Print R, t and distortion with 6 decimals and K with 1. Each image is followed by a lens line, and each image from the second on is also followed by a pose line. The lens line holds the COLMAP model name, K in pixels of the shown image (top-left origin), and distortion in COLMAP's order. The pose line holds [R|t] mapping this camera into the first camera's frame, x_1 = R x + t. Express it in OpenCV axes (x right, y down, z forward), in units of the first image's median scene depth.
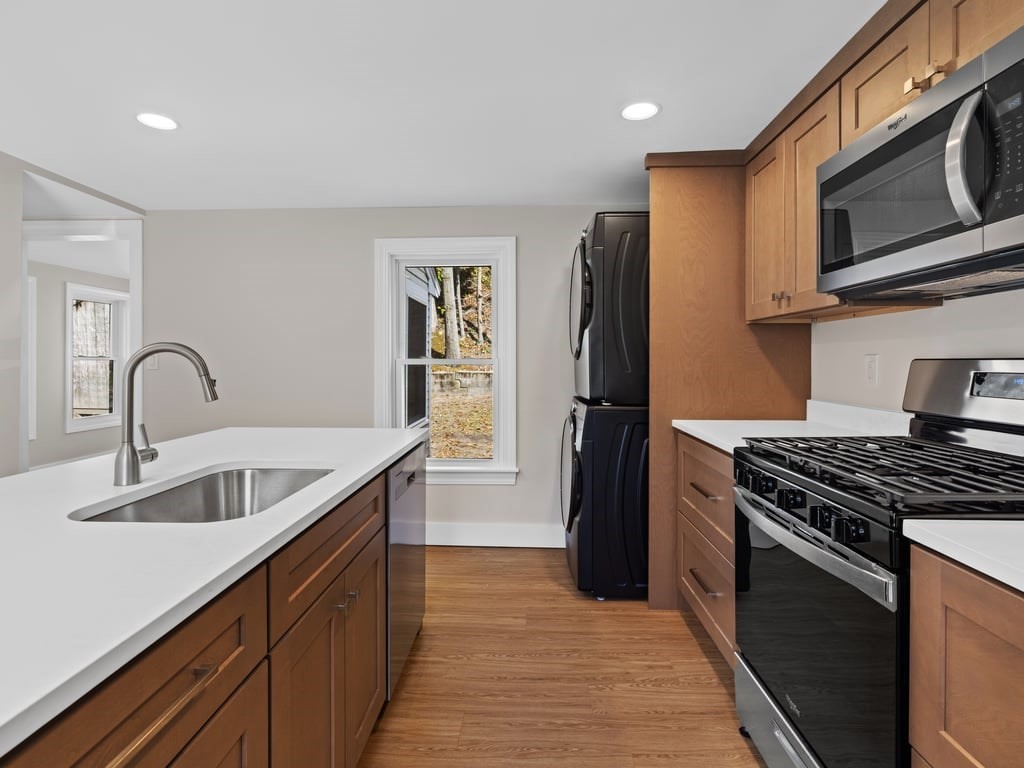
lens RADIAL K [[532.1, 0, 512.0], [0, 532.1, 358.4], [0, 0, 1]] dist [-0.001662, -0.000009]
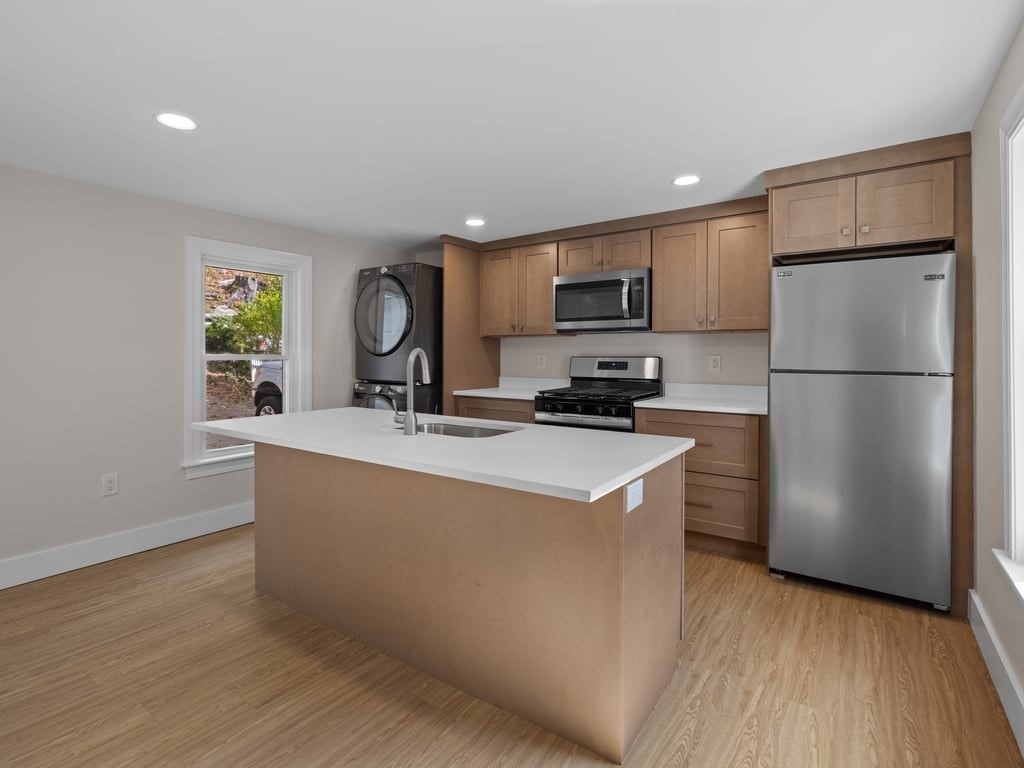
lens RADIAL K [[514.4, 0, 509.4], [0, 514.4, 357.1], [0, 0, 1]] dist [-0.006965, 0.000410]
pose [[0.548587, 0.003036, 0.836088, -1.012590], [-0.009953, 0.999946, 0.002899, -0.001300], [-0.836034, -0.009912, 0.548588, -0.077514]]
